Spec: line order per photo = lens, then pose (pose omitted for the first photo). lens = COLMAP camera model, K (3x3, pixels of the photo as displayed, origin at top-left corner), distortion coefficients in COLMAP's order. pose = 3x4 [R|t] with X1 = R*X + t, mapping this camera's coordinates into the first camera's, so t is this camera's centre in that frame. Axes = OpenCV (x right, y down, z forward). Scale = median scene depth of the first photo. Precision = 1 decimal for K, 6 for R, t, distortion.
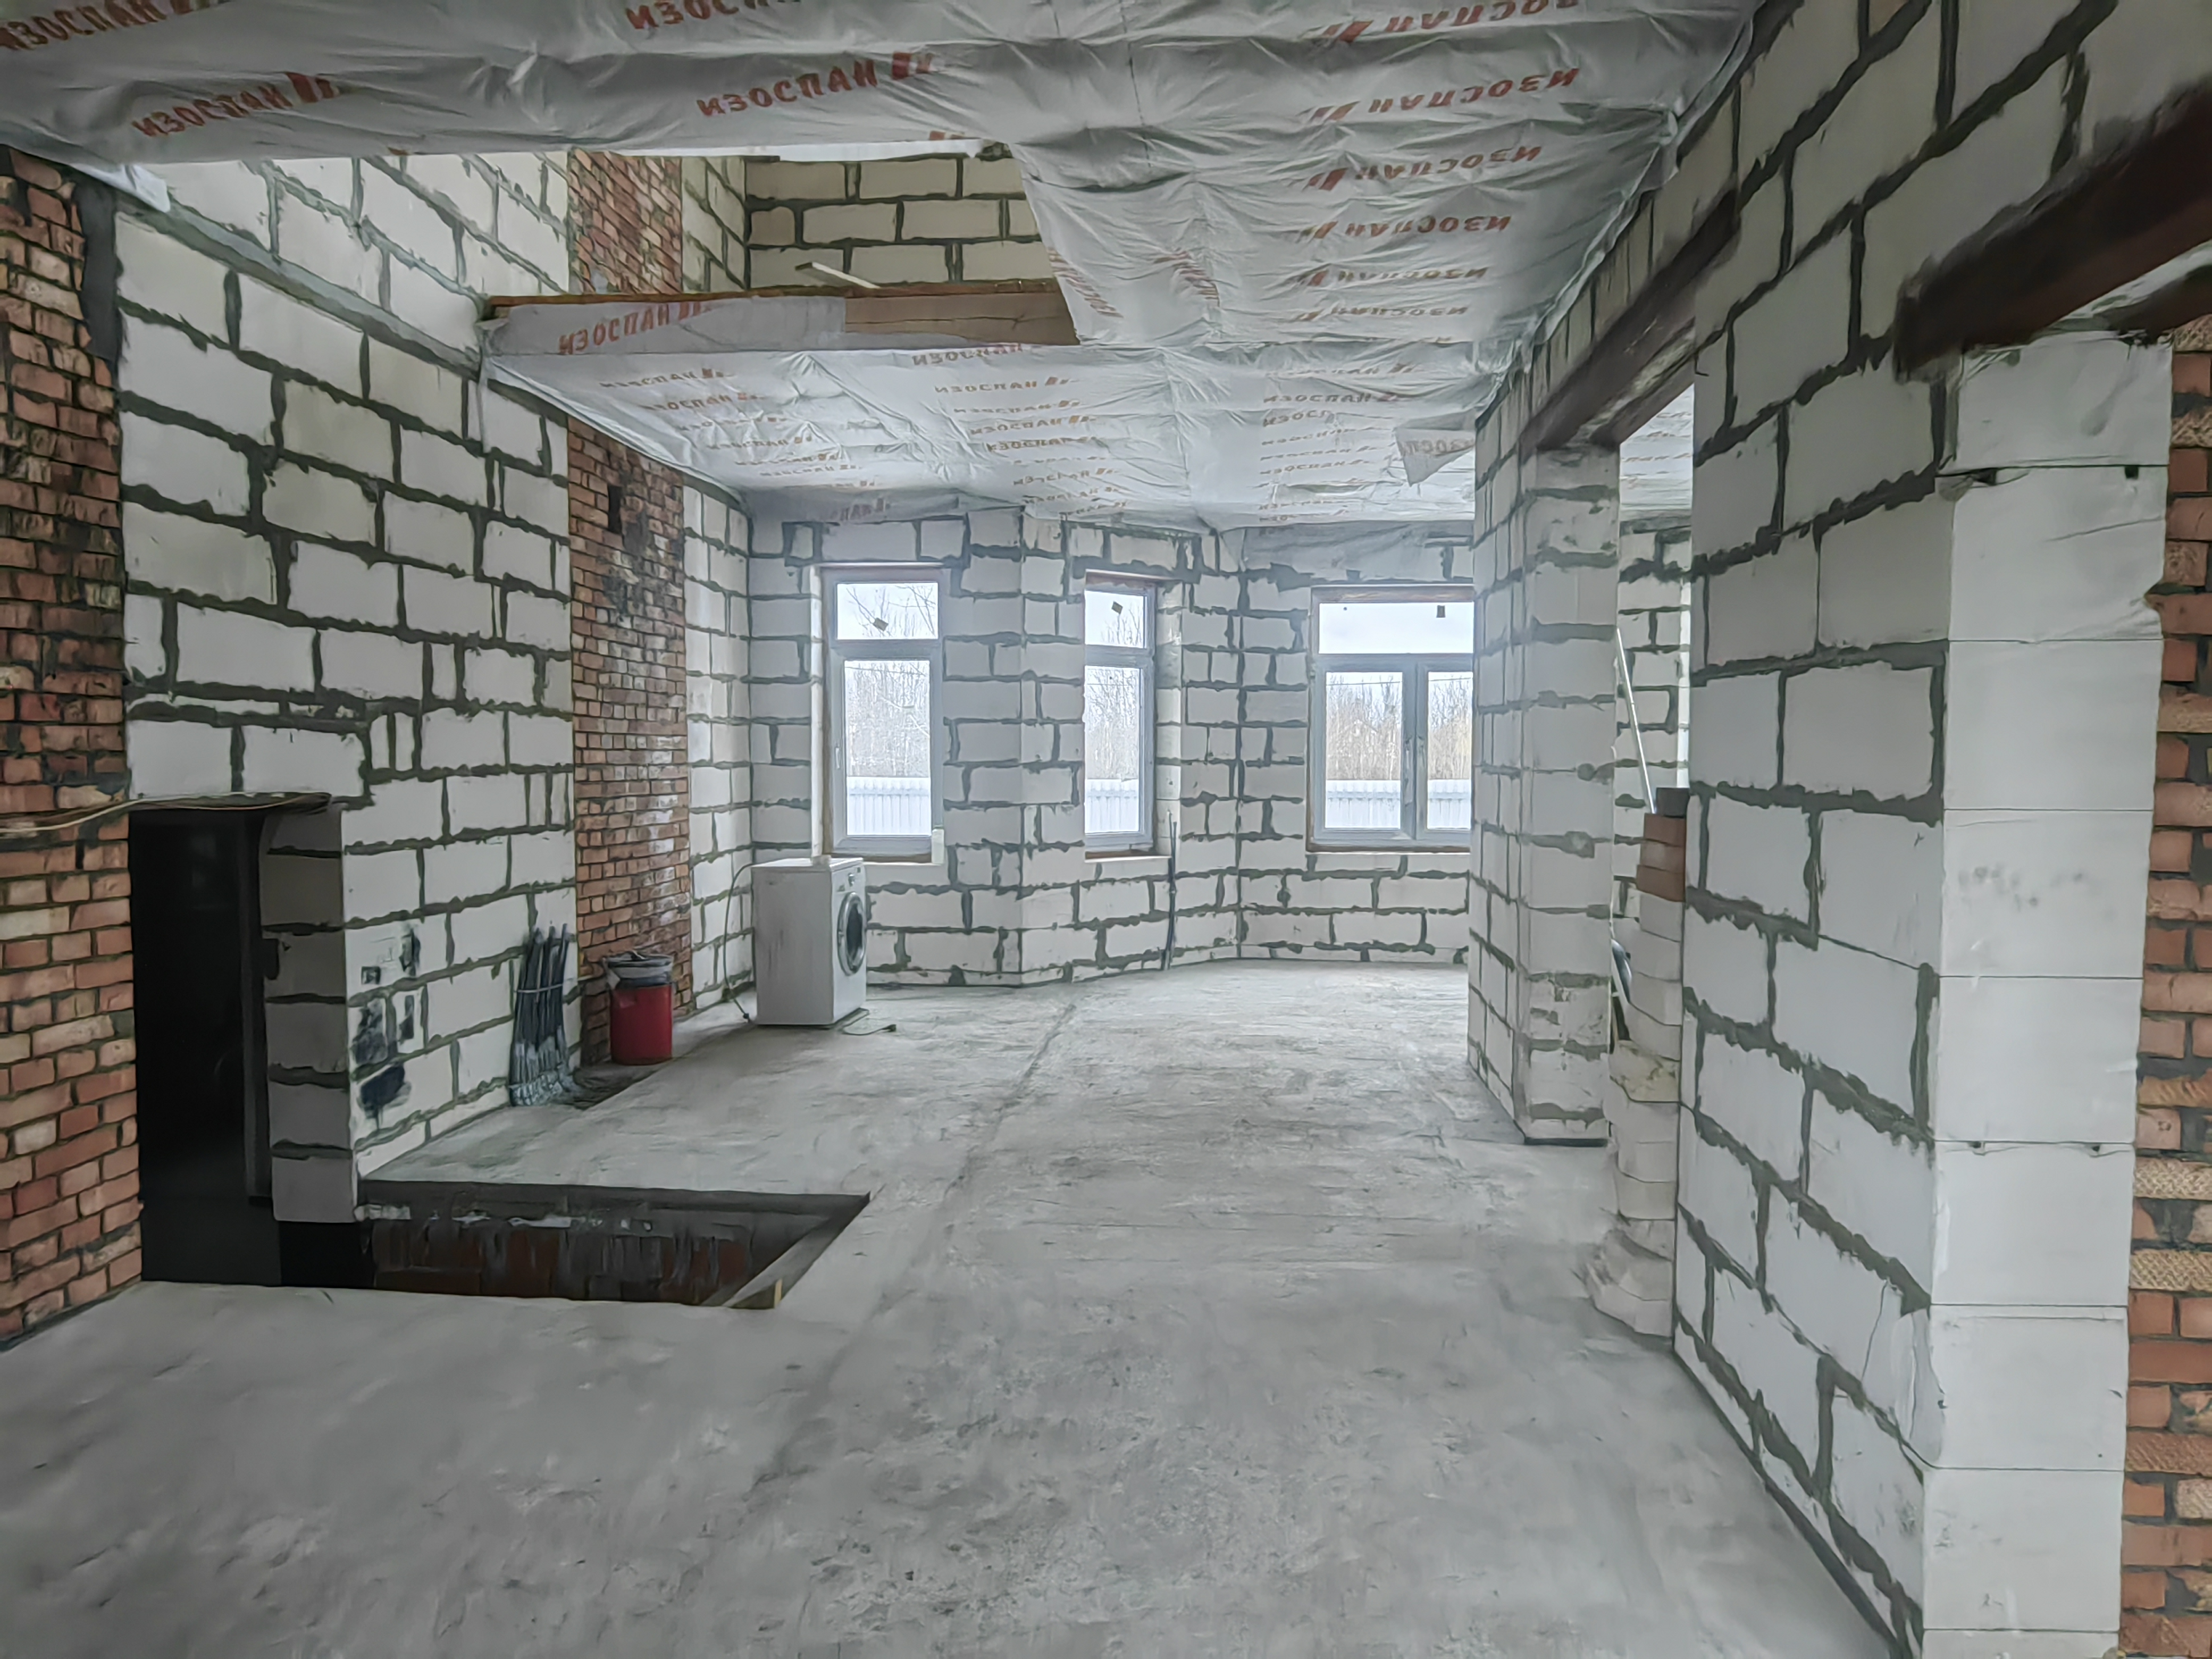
lens RADIAL K [[1400.5, 0, 1106.0], [0, 1400.5, 829.5], [0, 0, 1]] dist [-0.002902, 0.000216]
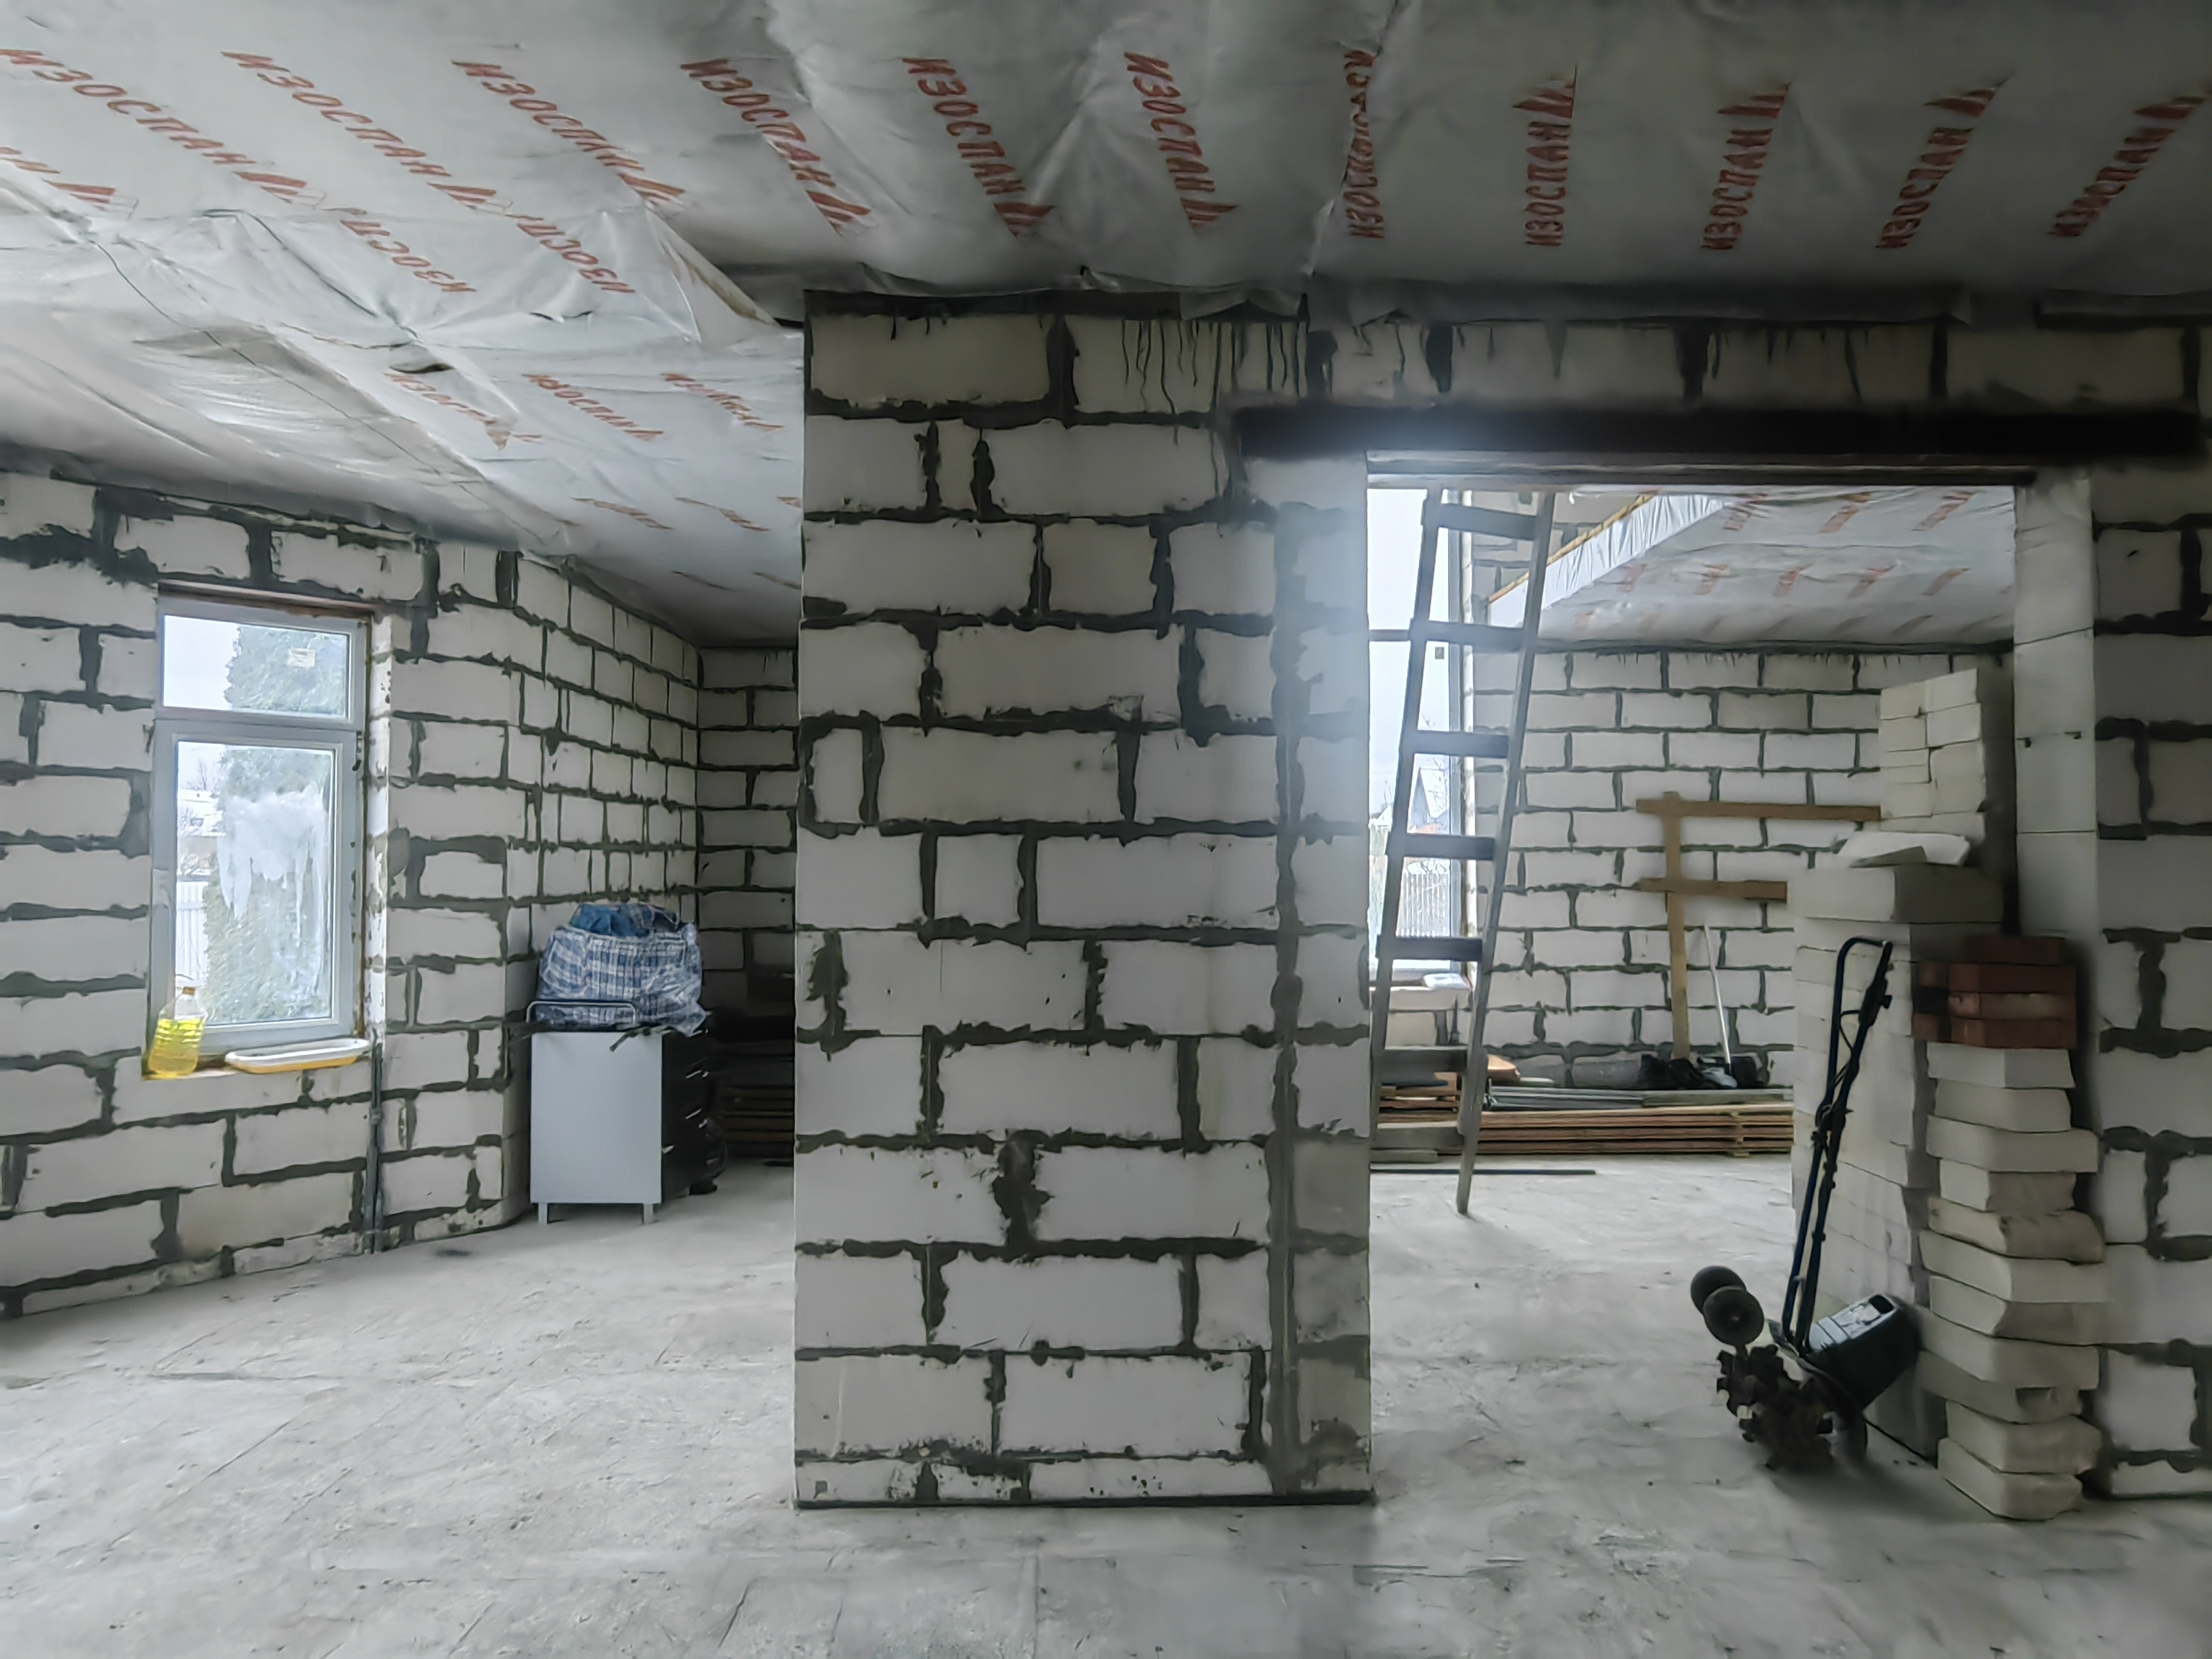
lens RADIAL K [[1400.5, 0, 1106.0], [0, 1400.5, 829.5], [0, 0, 1]] dist [-0.002902, 0.000216]
pose [[-0.117536, 0.024410, 0.992769, -0.372846], [0.051334, 0.998511, -0.018474, -0.090704], [-0.991741, 0.048792, -0.118614, 1.286495]]
